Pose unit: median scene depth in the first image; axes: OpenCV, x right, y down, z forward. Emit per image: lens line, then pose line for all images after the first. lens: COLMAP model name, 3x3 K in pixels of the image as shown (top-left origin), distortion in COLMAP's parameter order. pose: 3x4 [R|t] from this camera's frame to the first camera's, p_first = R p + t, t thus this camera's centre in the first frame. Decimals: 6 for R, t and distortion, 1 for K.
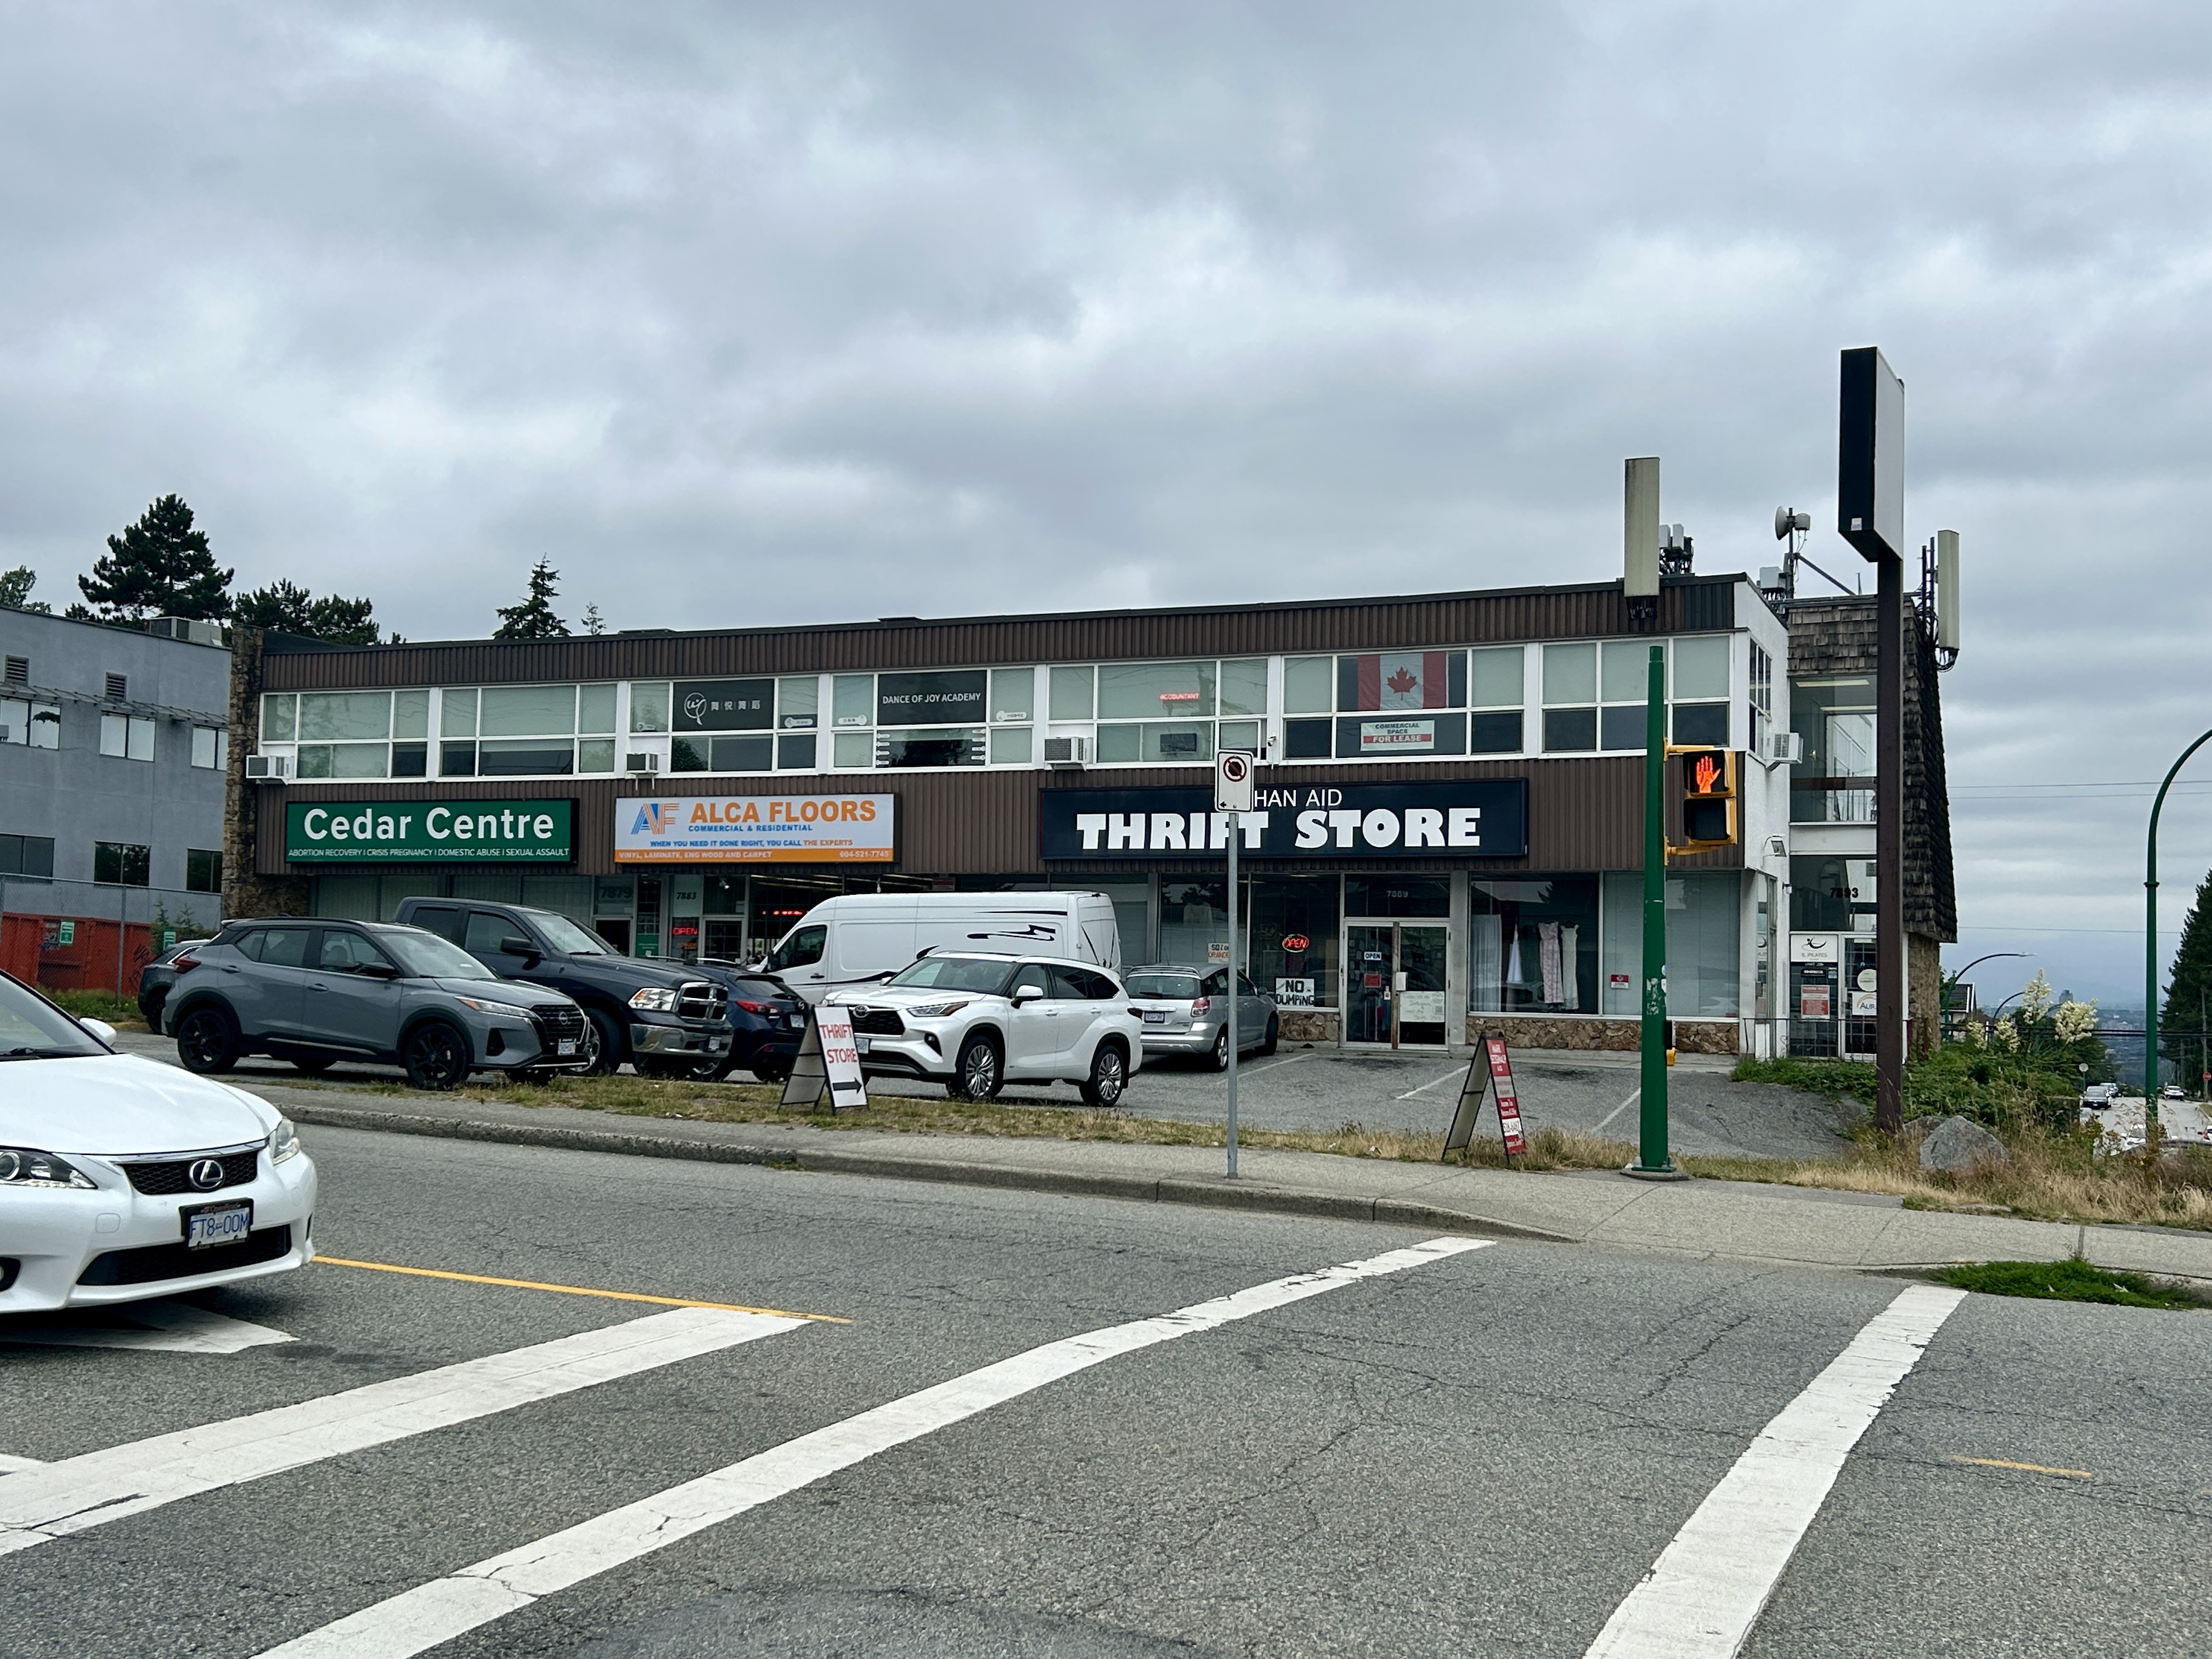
lens RADIAL K [[2292.2, 0, 1106.5], [0, 2292.2, 817.8], [0, 0, 1]] dist [0.106728, 0.000000]
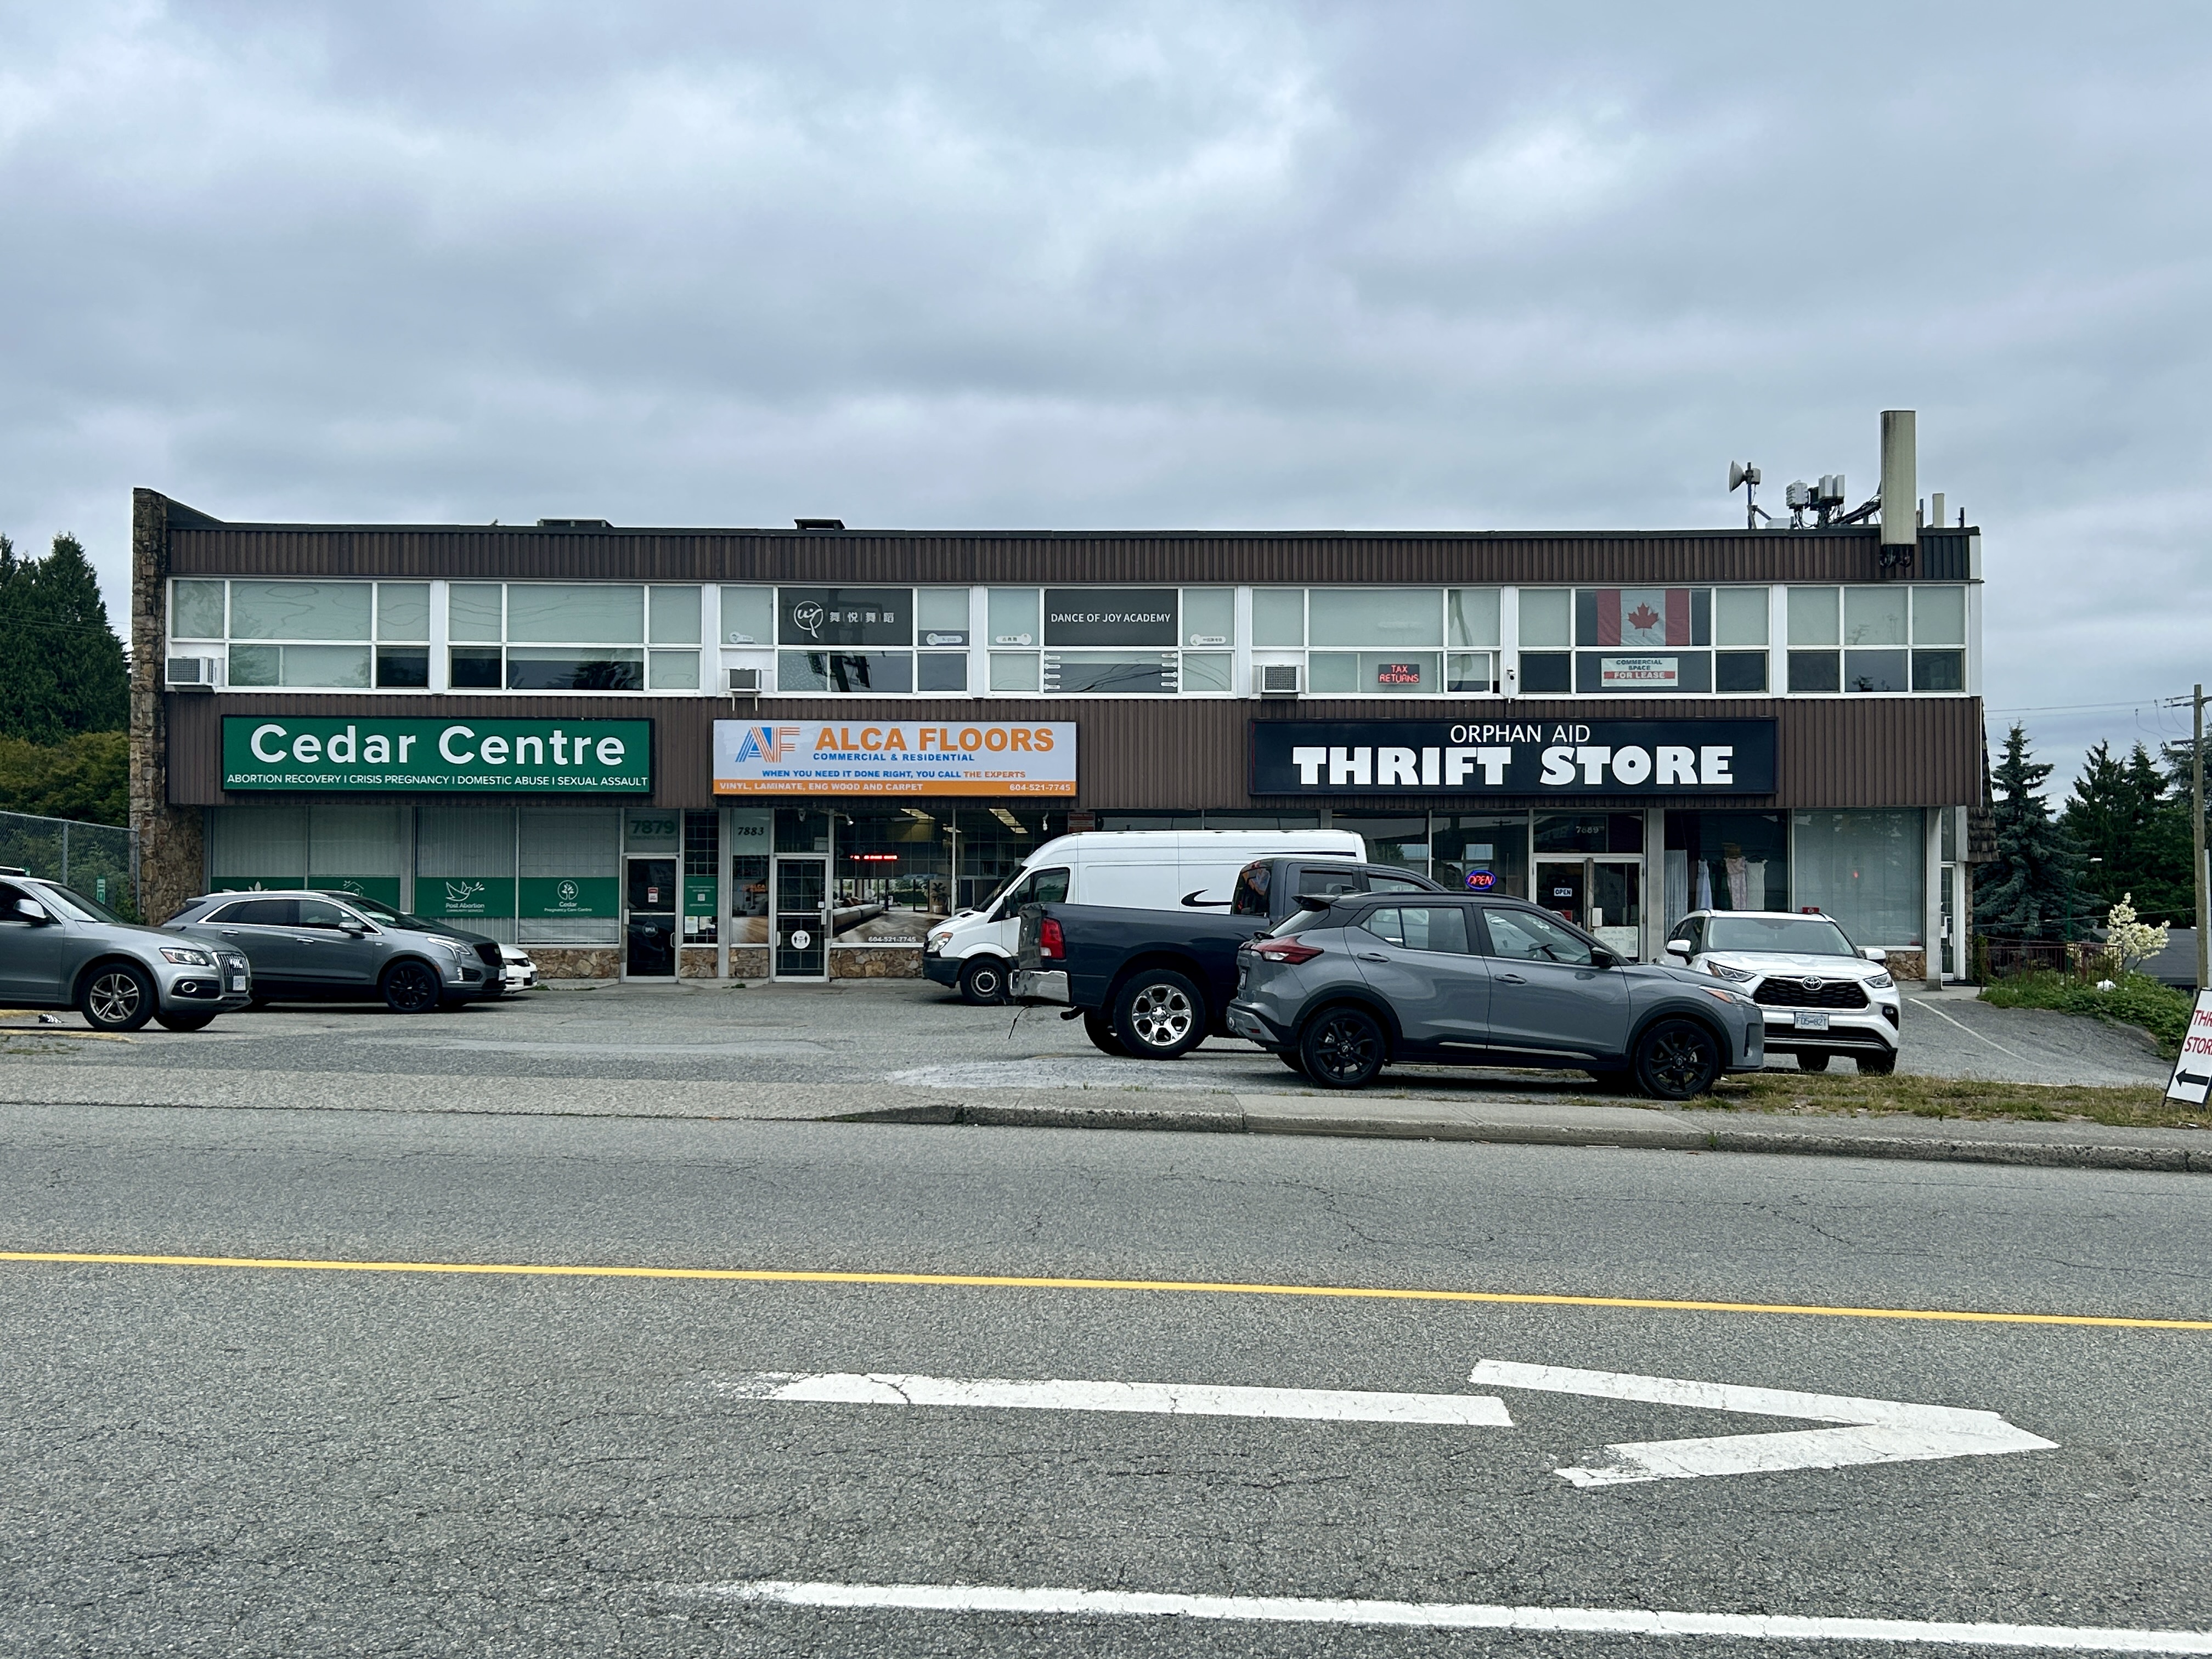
lens RADIAL K [[2201.6, 0, 1105.2], [0, 2201.6, 843.5], [0, 0, 1]] dist [0.061566, 0.000000]
pose [[0.918207, -0.007314, 0.396033, -0.438622], [-0.013804, 0.998631, 0.050447, -0.006382], [-0.395860, -0.051787, 0.916849, 0.197415]]
